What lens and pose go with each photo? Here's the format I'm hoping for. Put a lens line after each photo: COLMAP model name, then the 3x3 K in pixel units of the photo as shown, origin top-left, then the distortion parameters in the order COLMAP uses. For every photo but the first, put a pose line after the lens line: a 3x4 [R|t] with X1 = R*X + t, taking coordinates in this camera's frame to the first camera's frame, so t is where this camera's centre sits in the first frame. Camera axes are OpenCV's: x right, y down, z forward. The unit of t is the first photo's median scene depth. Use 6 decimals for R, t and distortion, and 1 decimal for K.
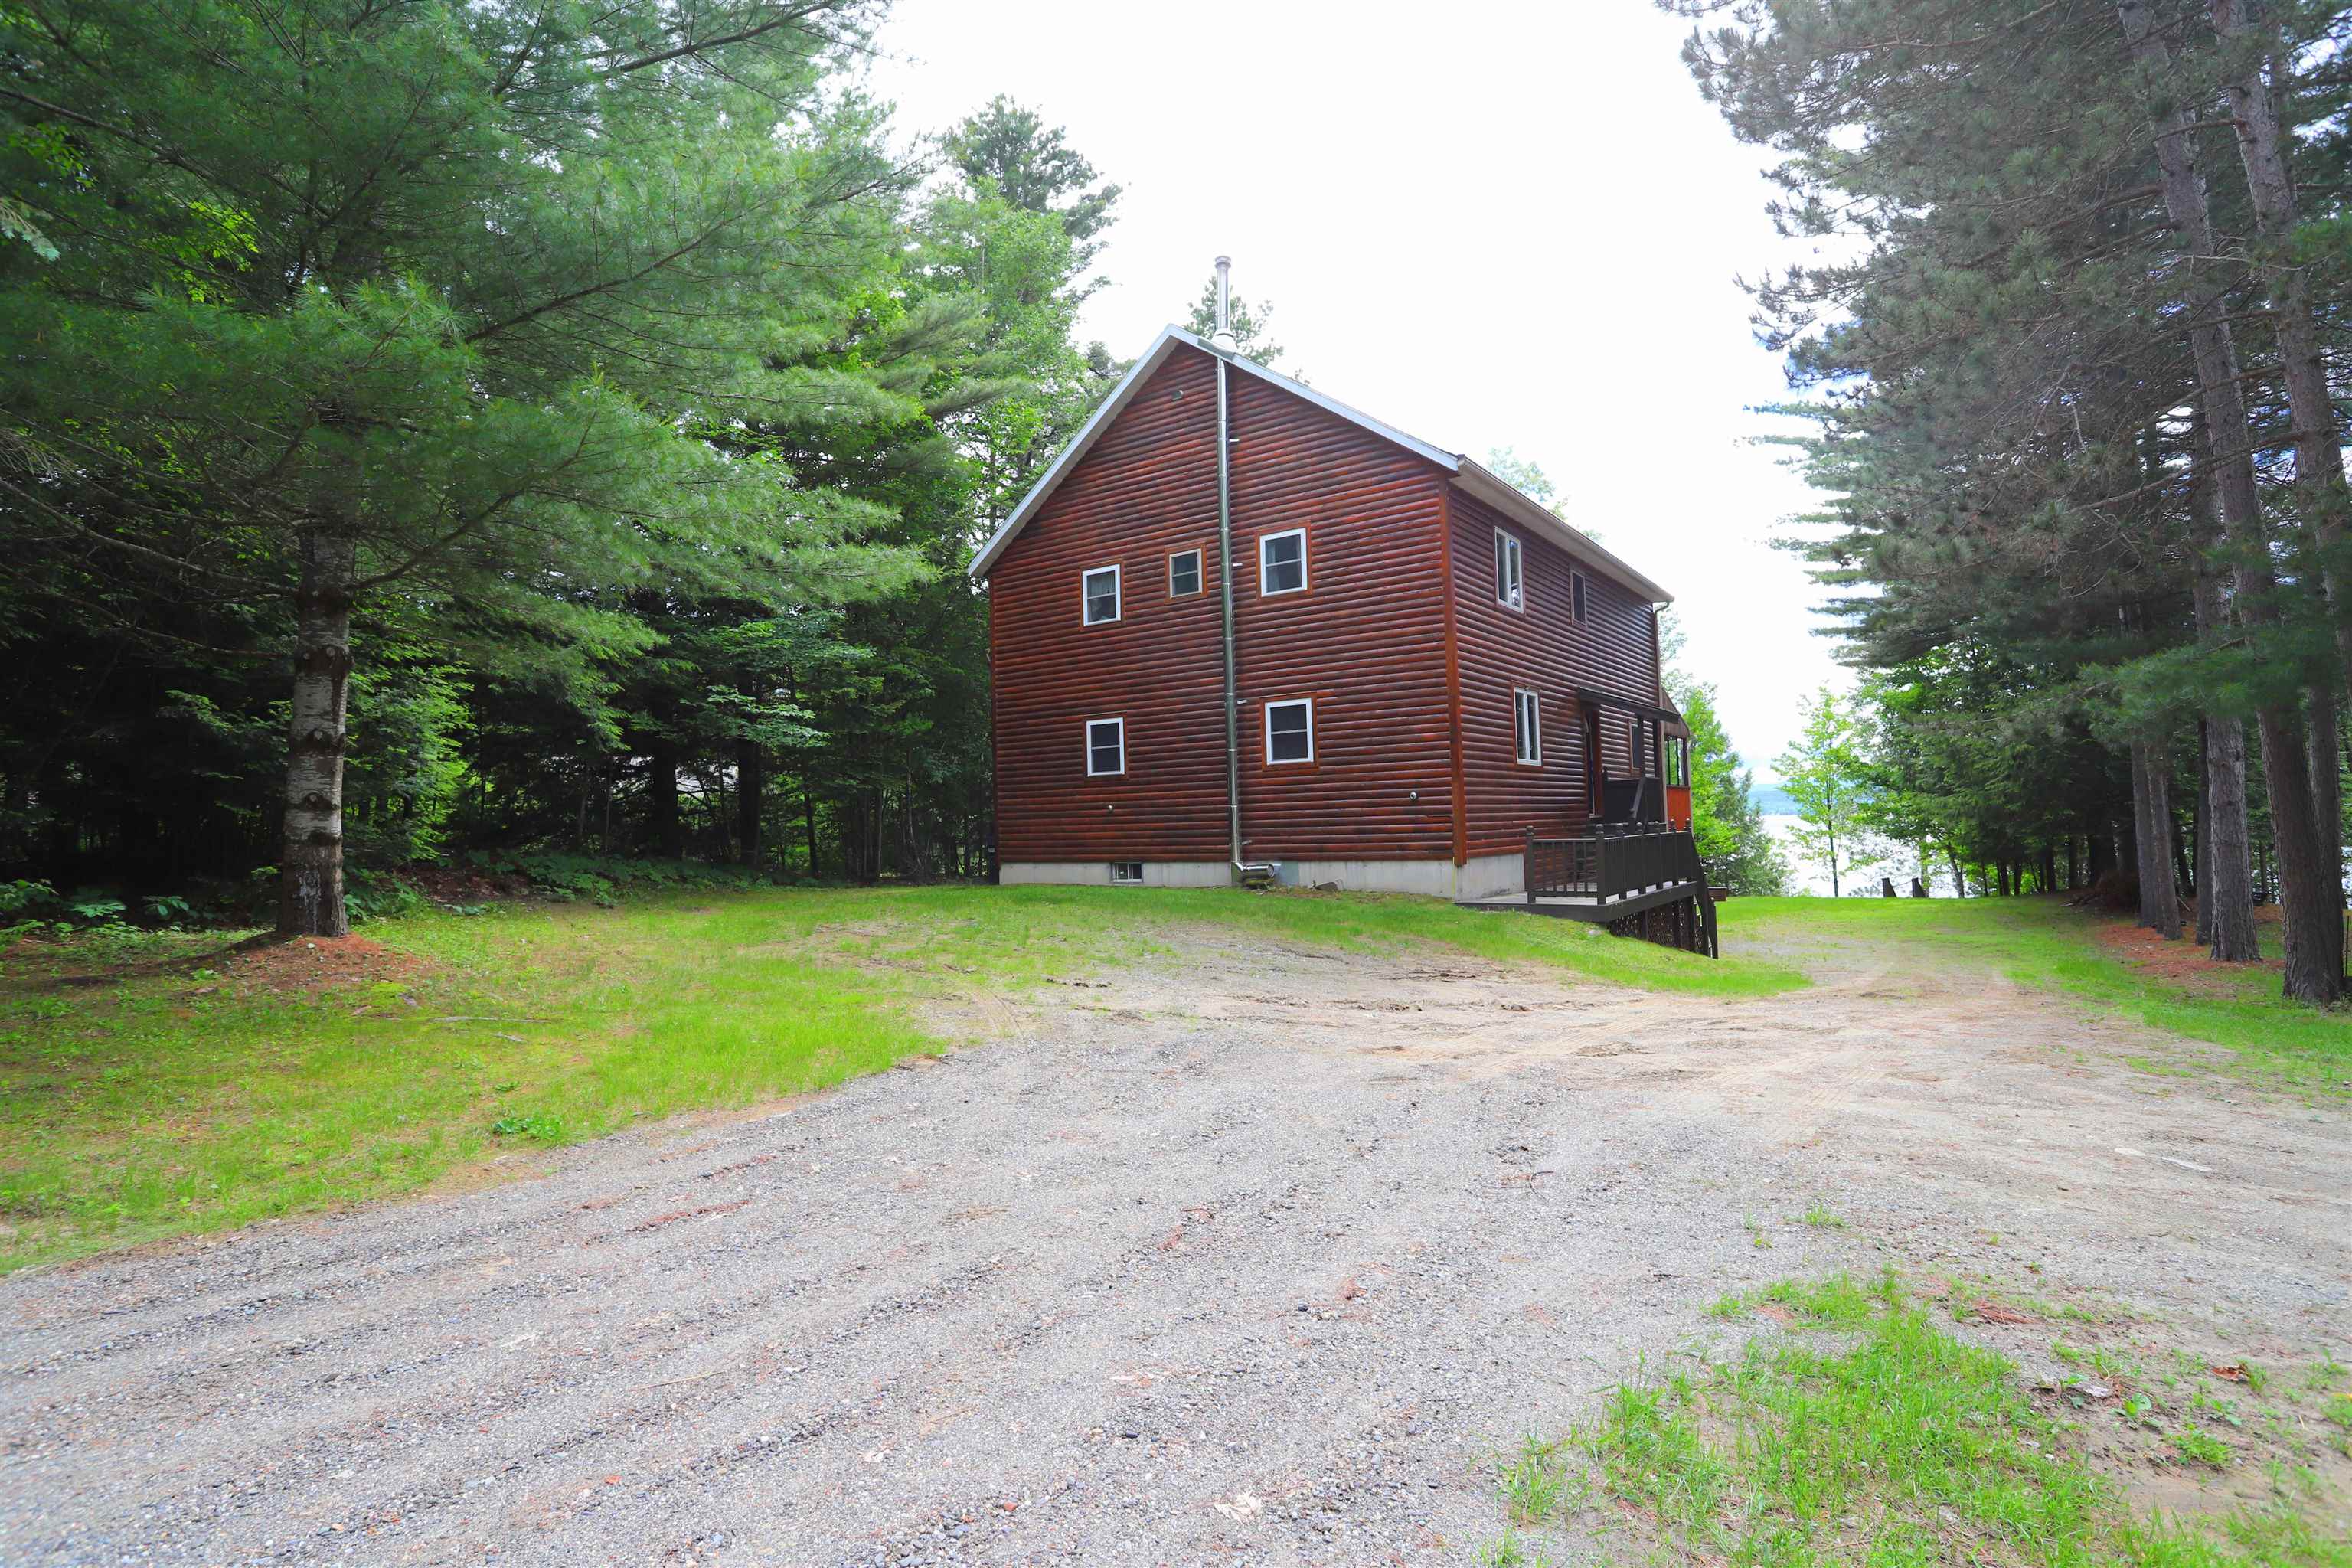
lens RADIAL K [[1150.7, 0, 1179.4], [0, 1150.7, 822.5], [0, 0, 1]] dist [-0.000318, 0.000075]
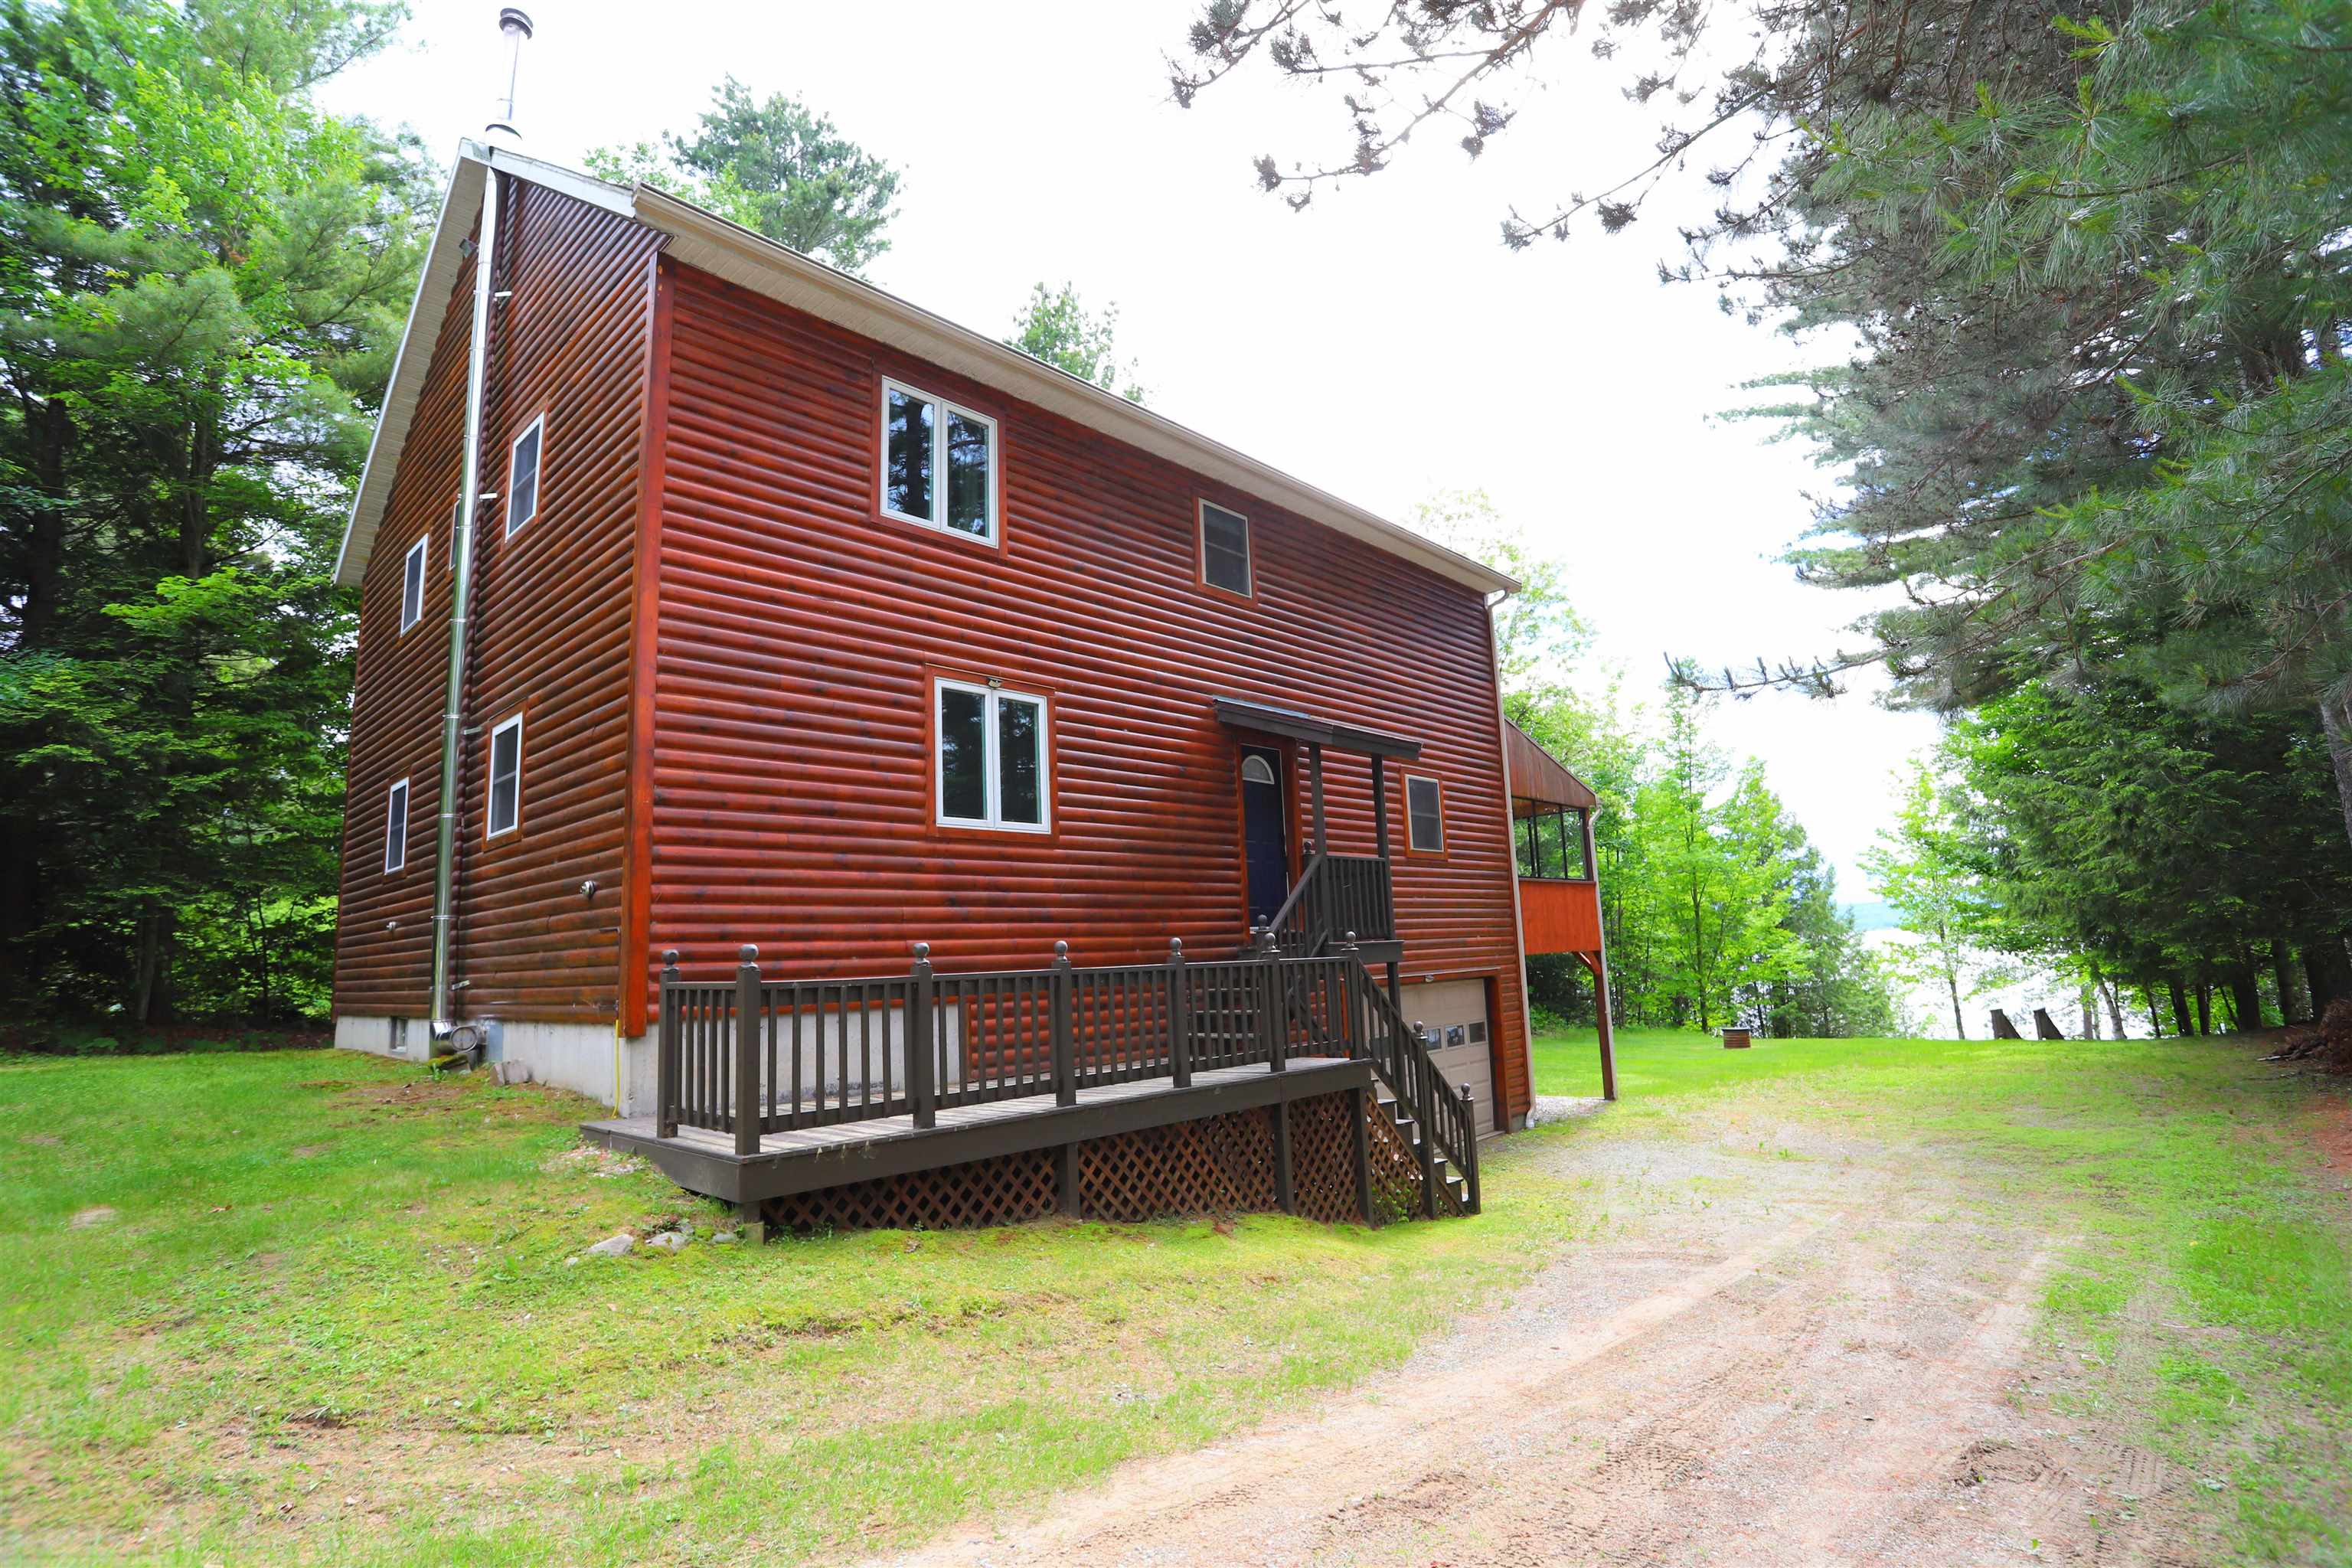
lens RADIAL K [[1144.1, 0, 1176.0], [0, 1144.1, 784.0], [0, 0, 1]] dist [-0.088376, 0.037114]
pose [[0.987359, -0.039285, -0.153553, 0.265742], [0.016480, 0.988991, -0.147054, 0.003249], [0.157640, 0.142665, 0.977137, 0.297145]]
